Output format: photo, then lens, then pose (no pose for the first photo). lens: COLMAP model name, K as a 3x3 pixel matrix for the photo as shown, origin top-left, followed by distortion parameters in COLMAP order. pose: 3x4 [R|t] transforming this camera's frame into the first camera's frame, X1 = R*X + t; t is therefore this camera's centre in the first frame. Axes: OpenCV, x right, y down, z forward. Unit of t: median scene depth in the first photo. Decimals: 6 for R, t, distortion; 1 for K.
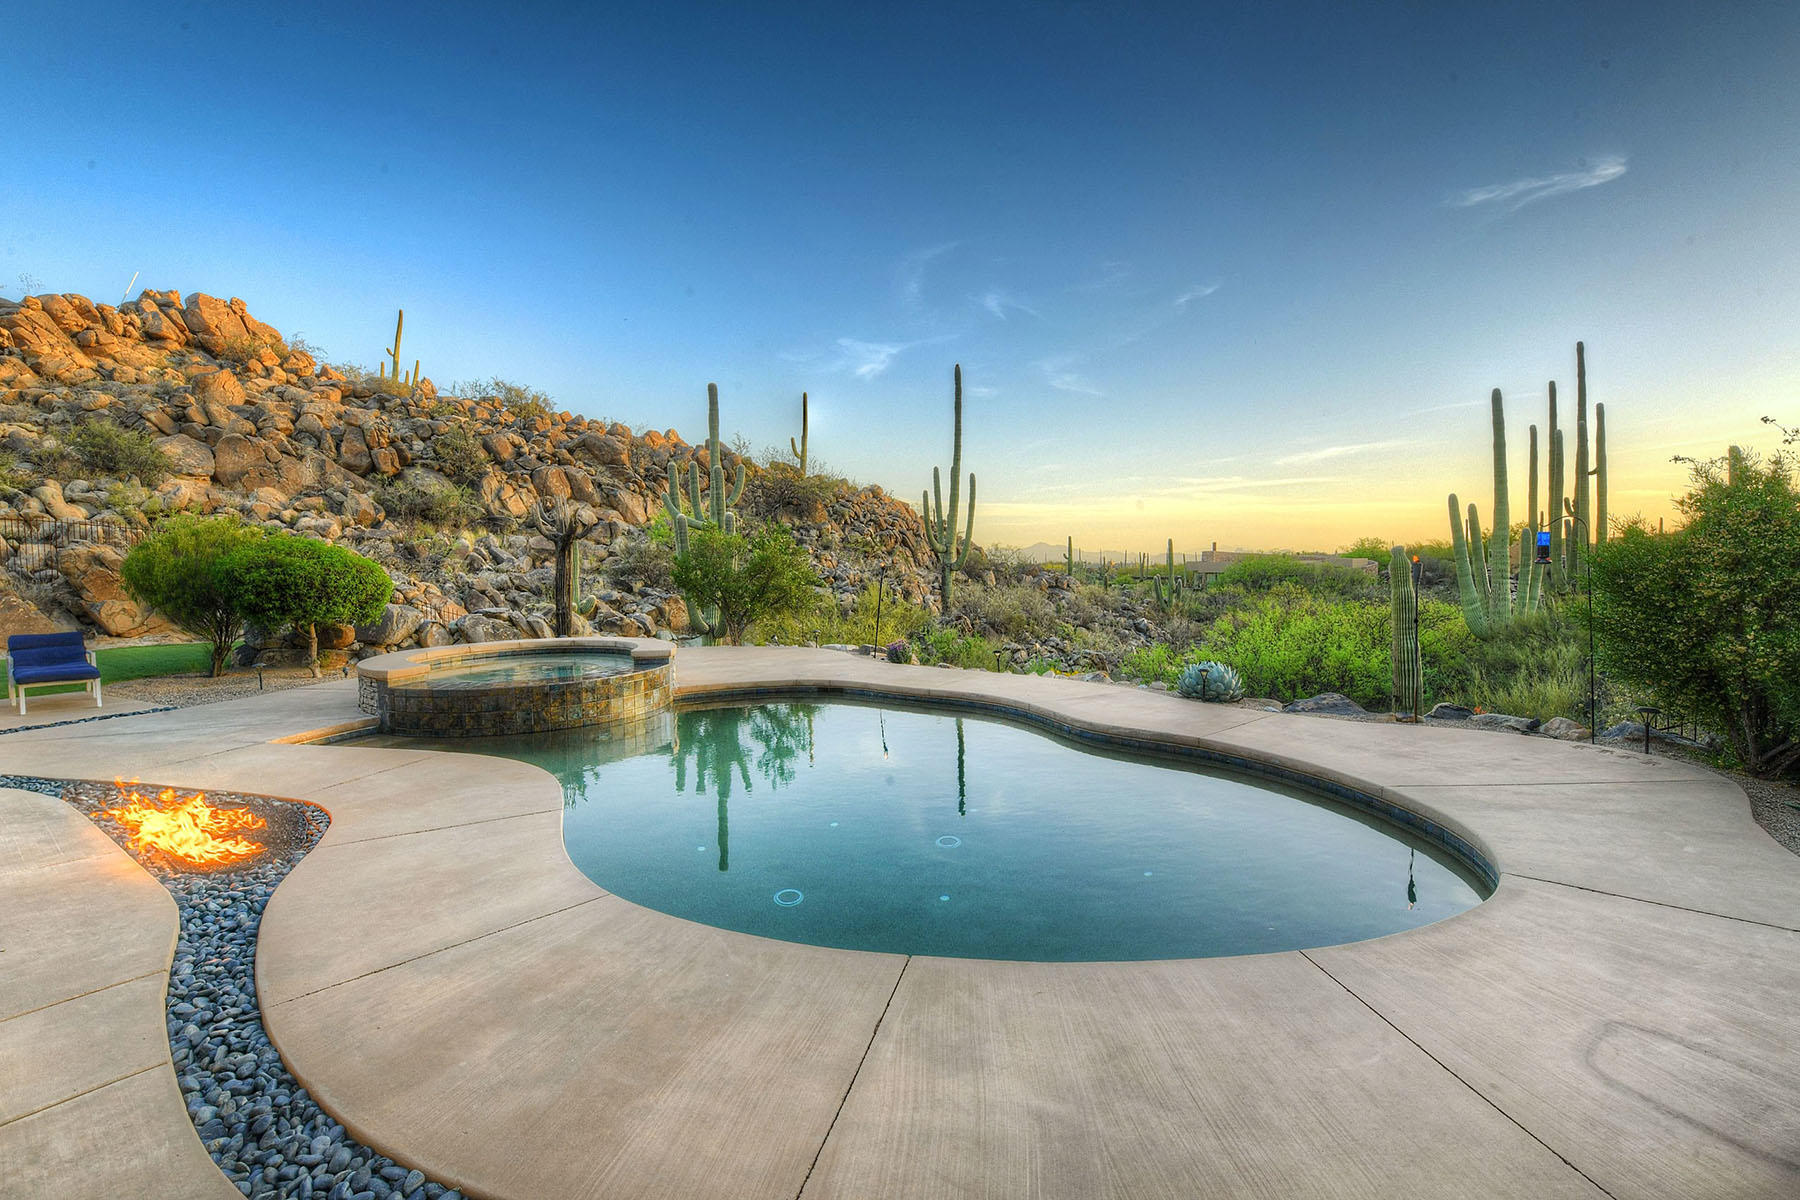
lens RADIAL K [[747.1, 0, 900.0], [0, 747.1, 613.1], [0, 0, 1]] dist [-0.000712, -0.001137]
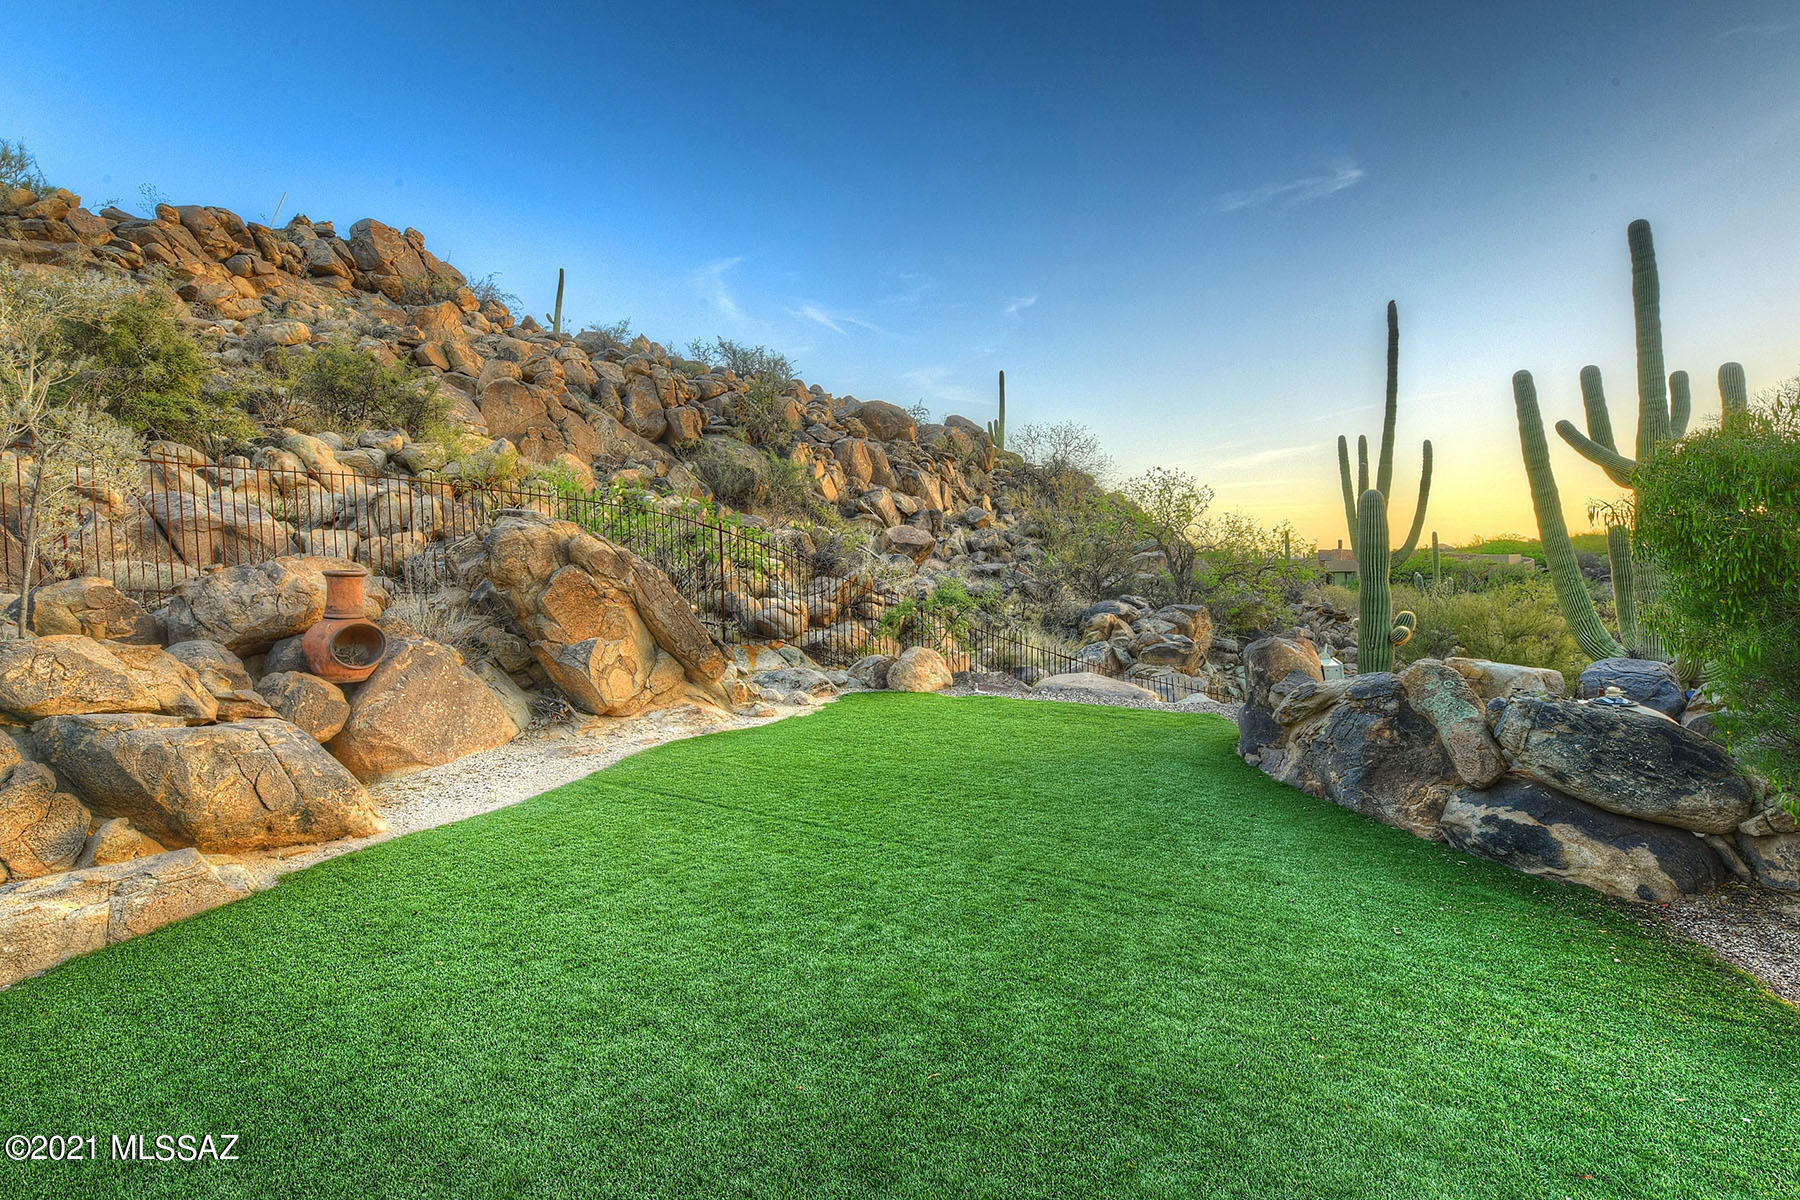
lens RADIAL K [[716.1, 0, 903.3], [0, 716.1, 599.1], [0, 0, 1]] dist [-0.002441, -0.000061]
pose [[0.999524, -0.013393, 0.027777, -0.456041], [0.014084, 0.999593, -0.024827, -0.014502], [-0.027434, 0.025206, 0.999306, 0.285060]]
